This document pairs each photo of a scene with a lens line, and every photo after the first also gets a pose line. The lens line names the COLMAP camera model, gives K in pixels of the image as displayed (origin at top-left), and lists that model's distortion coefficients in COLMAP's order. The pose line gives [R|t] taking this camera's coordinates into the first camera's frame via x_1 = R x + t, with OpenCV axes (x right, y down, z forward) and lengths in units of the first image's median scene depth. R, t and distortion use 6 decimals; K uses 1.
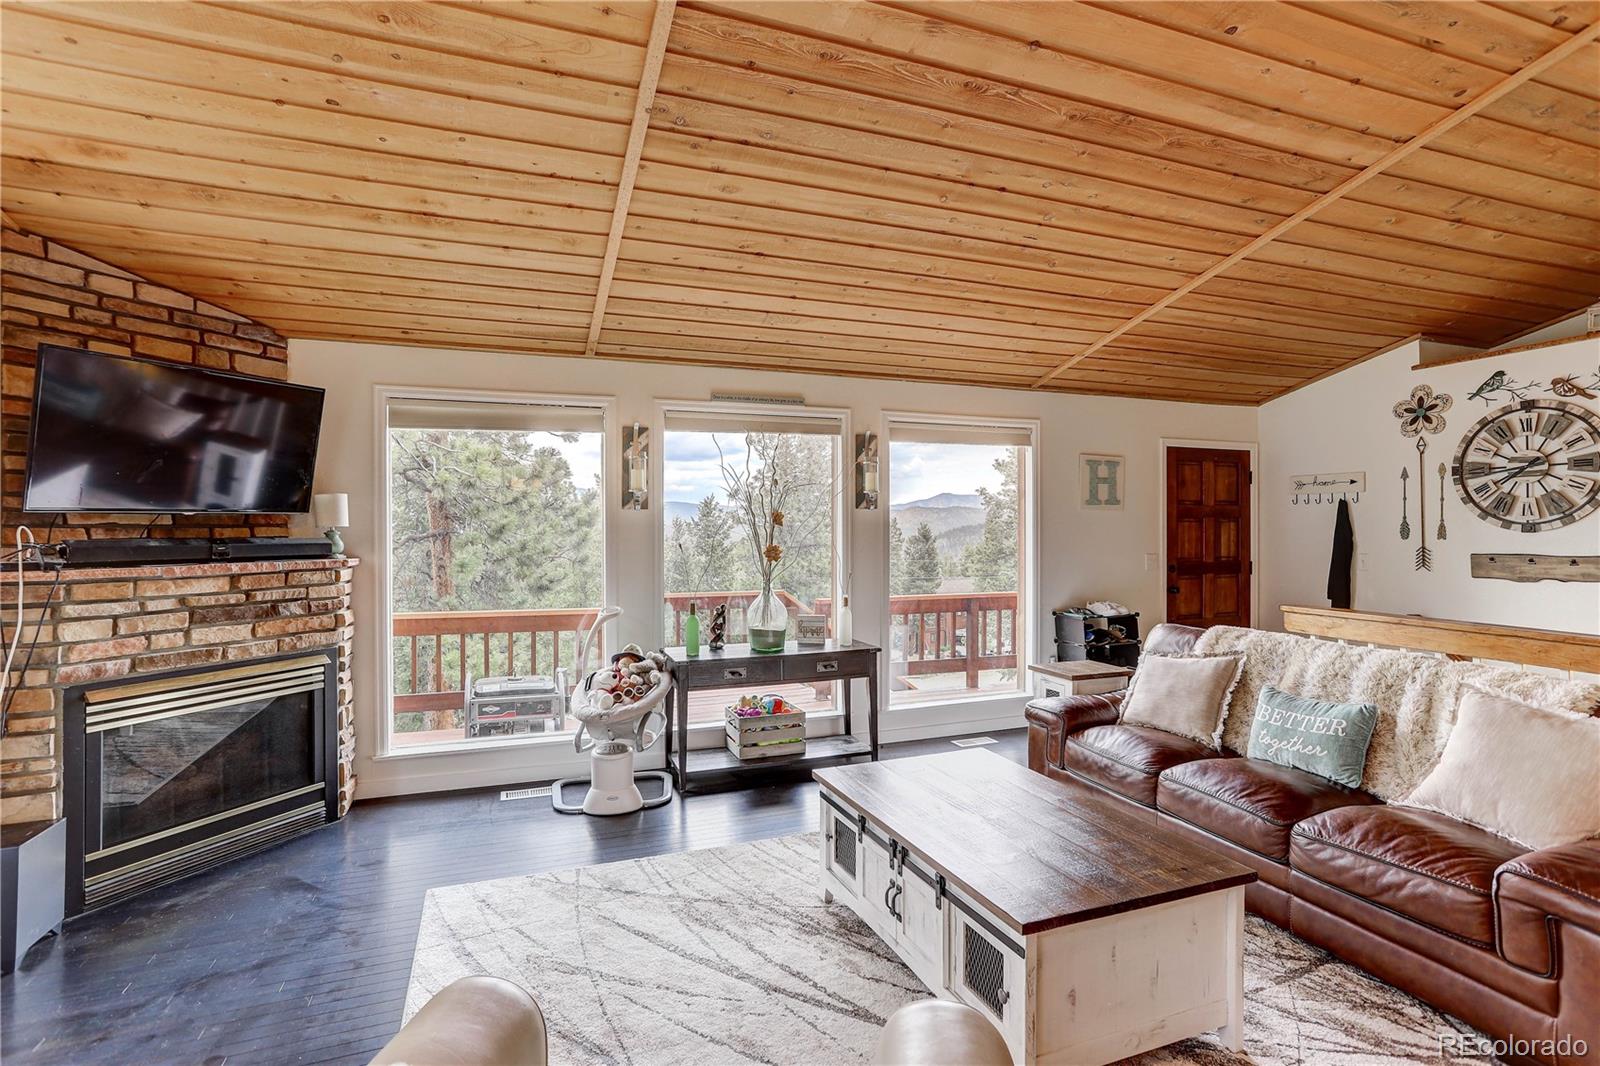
lens RADIAL K [[772.2, 0, 796.0], [0, 772.2, 527.8], [0, 0, 1]] dist [-0.019994, 0.010976]
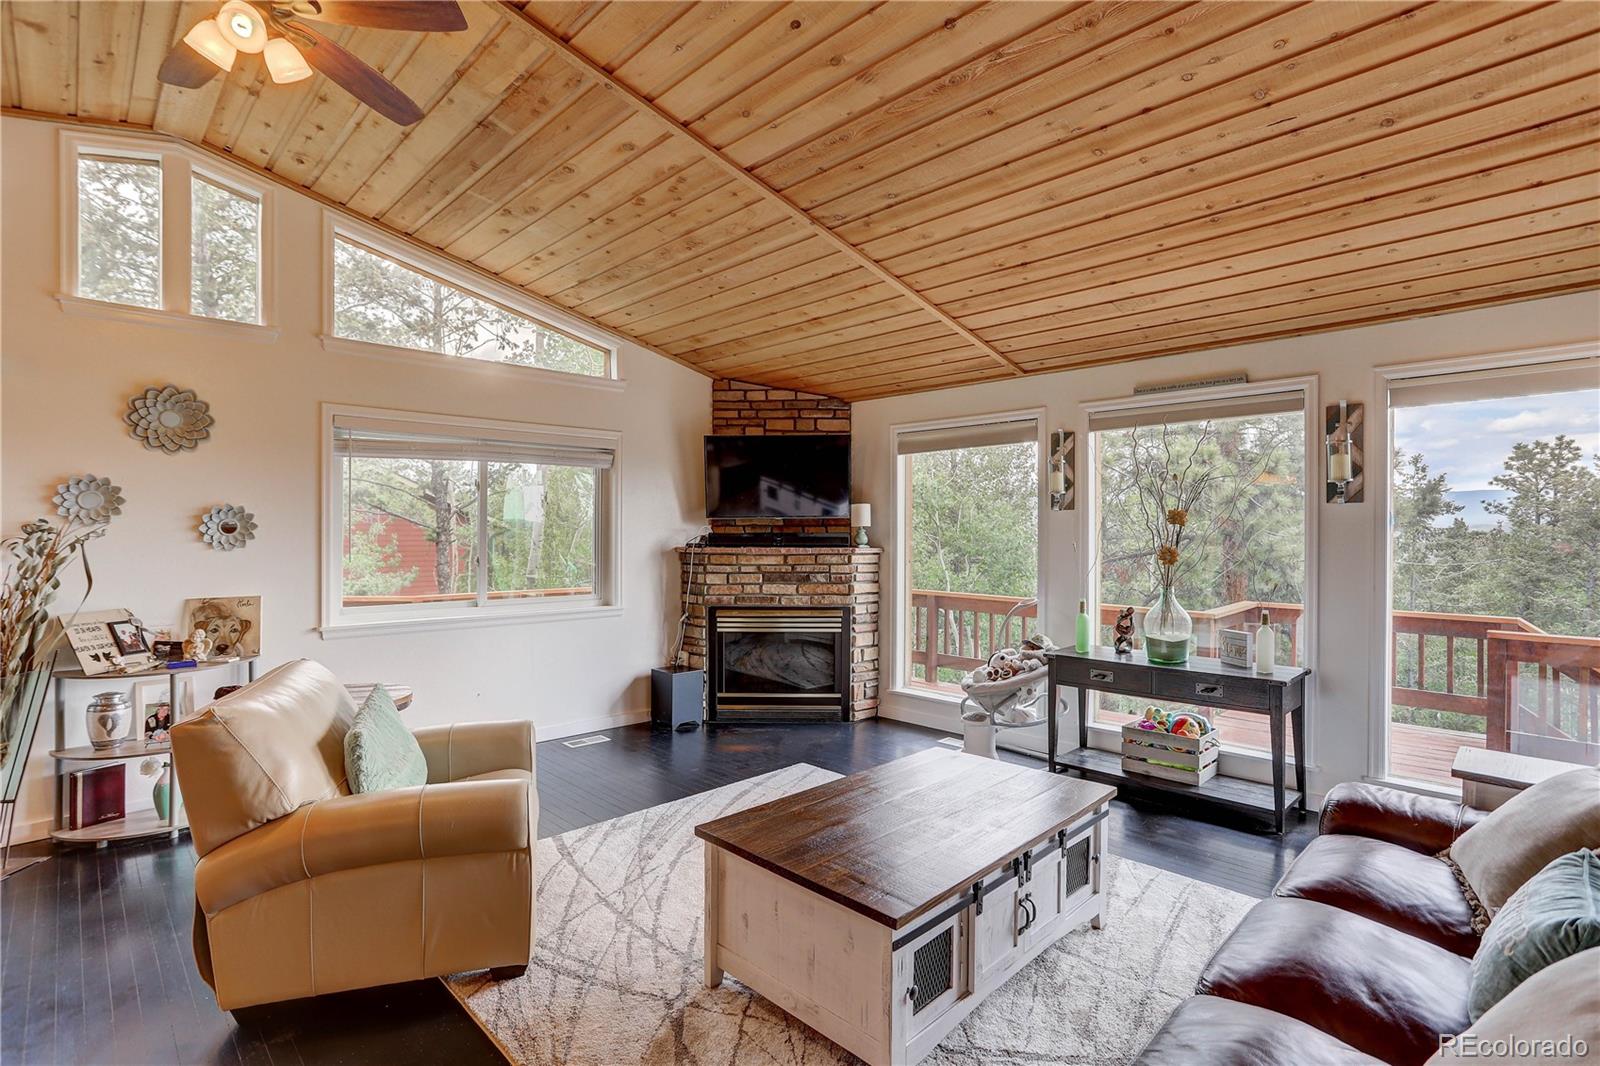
lens RADIAL K [[772.2, 0, 814.7], [0, 772.2, 533.0], [0, 0, 1]] dist [-0.019994, 0.010976]
pose [[0.426087, 0.009564, -0.904632, 0.781301], [-0.000886, 0.999948, 0.010154, -0.003869], [0.904682, -0.003525, 0.426073, 0.307696]]
